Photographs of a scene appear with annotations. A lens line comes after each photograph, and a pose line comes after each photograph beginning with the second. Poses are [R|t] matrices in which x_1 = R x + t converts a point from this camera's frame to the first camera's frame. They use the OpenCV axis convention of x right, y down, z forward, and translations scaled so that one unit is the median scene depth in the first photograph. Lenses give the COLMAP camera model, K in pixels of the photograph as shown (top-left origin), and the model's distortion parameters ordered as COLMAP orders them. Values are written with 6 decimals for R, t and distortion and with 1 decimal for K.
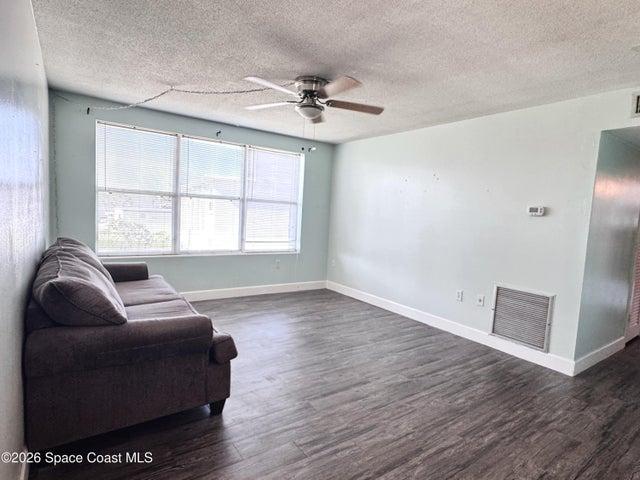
lens RADIAL K [[351.4, 0, 320.0], [0, 351.4, 240.0], [0, 0, 1]] dist [0.002128, 0.001058]
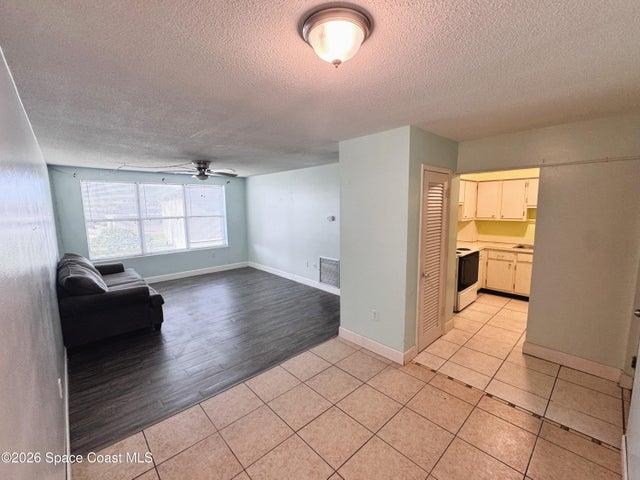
lens RADIAL K [[272.3, 0, 321.5], [0, 272.3, 239.2], [0, 0, 1]] dist [-0.000546, -0.000146]
pose [[0.988381, -0.083089, 0.127277, 0.336116], [0.076808, 0.995610, 0.053499, -0.048711], [-0.131163, -0.043101, 0.990423, -0.484123]]
